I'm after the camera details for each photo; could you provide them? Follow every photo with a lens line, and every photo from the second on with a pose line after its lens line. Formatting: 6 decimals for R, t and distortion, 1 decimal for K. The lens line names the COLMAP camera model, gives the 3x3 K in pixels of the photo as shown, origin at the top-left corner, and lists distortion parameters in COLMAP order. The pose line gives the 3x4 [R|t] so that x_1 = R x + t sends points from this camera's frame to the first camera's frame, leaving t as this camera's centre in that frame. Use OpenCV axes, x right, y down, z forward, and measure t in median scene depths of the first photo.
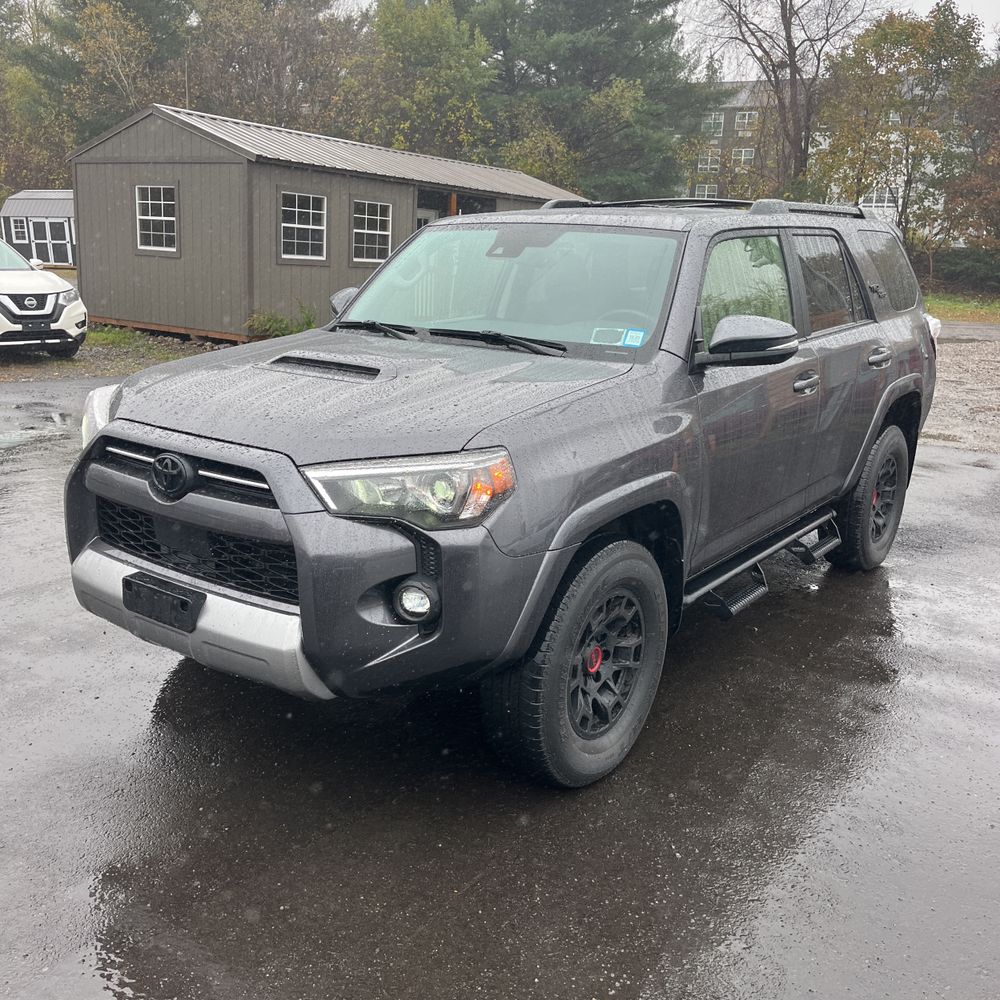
lens RADIAL K [[1009.6, 0, 506.4], [0, 1009.6, 501.5], [0, 0, 1]] dist [0.026206, 0.000000]
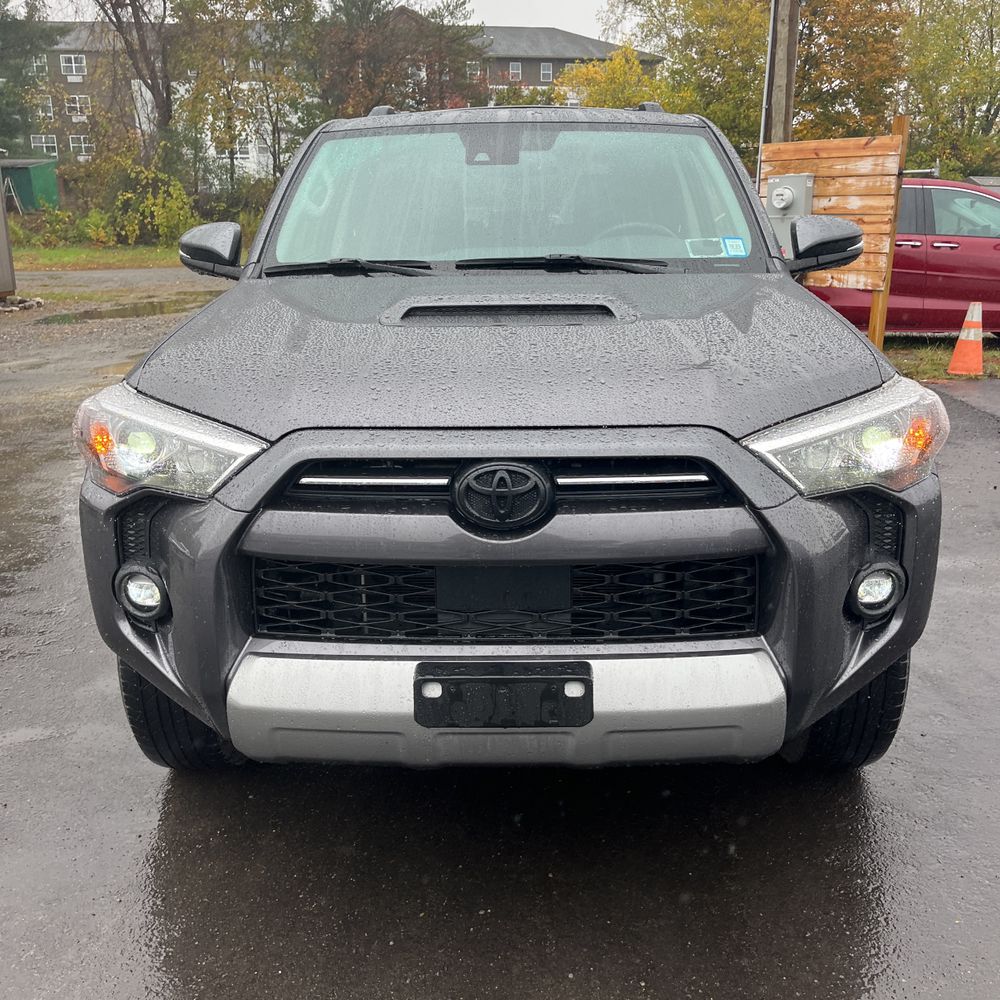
lens RADIAL K [[1009.6, 0, 505.9], [0, 1009.6, 505.9], [0, 0, 1]] dist [0.026206, 0.000000]
pose [[0.816827, -0.203181, 0.539918, -0.622861], [0.178966, 0.978996, 0.097661, -0.074929], [-0.548420, 0.016855, 0.836033, 0.445535]]
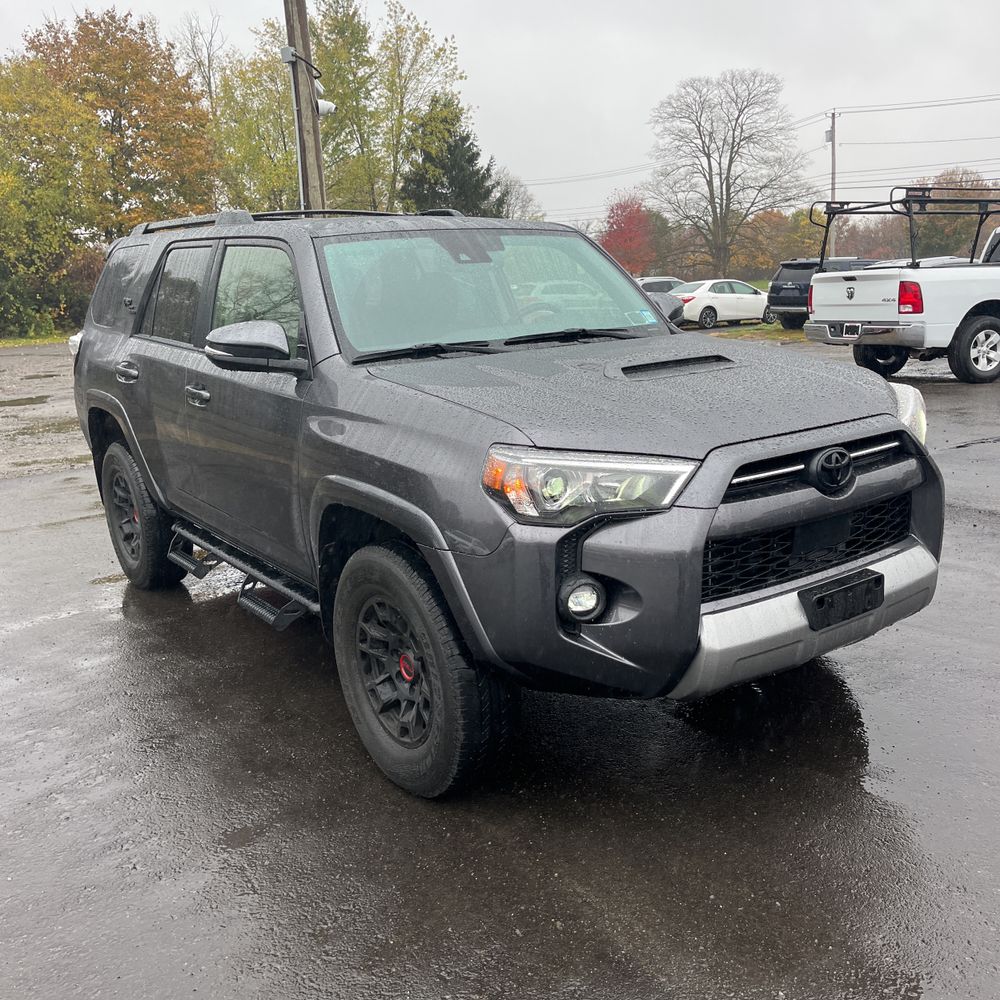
lens RADIAL K [[1009.6, 0, 509.6], [0, 1009.6, 507.4], [0, 0, 1]] dist [0.026206, 0.000000]
pose [[0.298976, -0.264499, 0.916871, -1.248304], [0.289580, 0.940658, 0.176934, -0.239695], [-0.909262, 0.212609, 0.357828, 0.878736]]
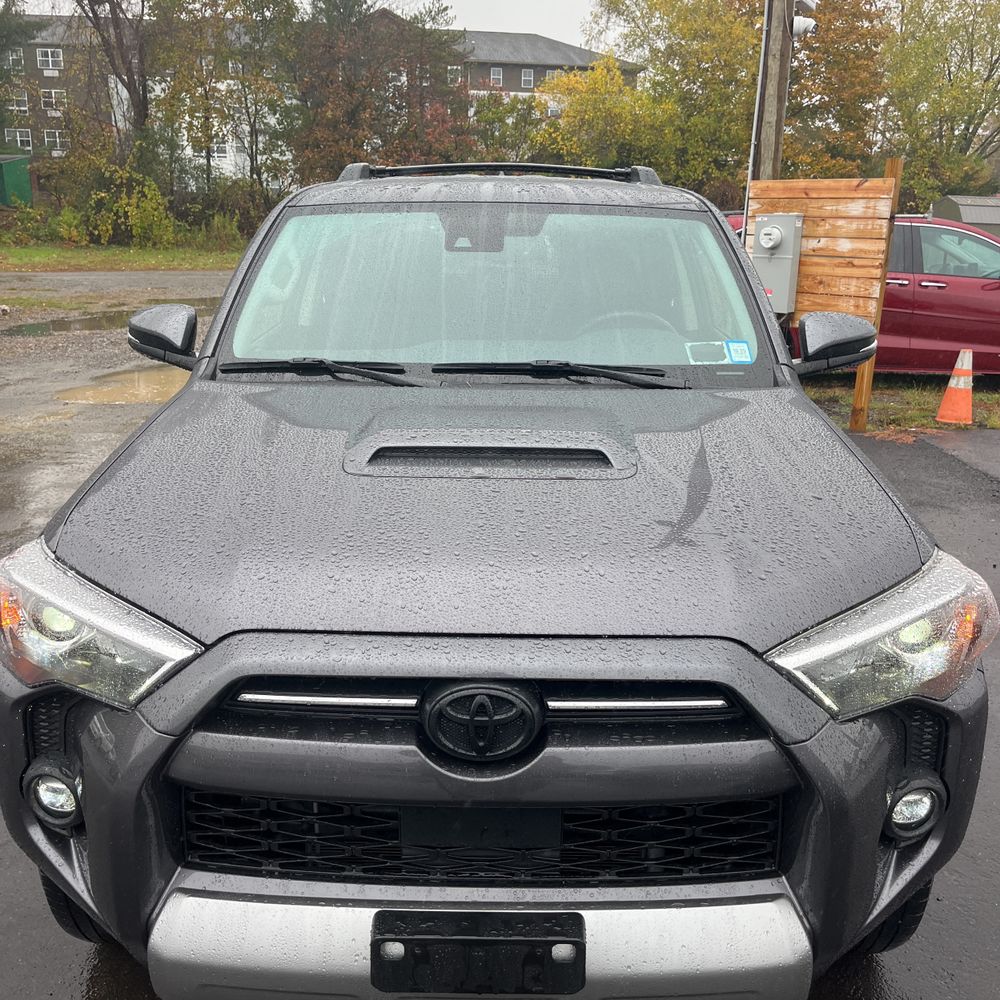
lens RADIAL K [[1009.6, 0, 496.2], [0, 1009.6, 505.8], [0, 0, 1]] dist [0.026206, 0.000000]
pose [[0.810990, -0.187283, 0.554274, -0.553460], [0.159405, 0.982271, 0.098663, -0.174586], [-0.562925, 0.008339, 0.826466, 0.525964]]
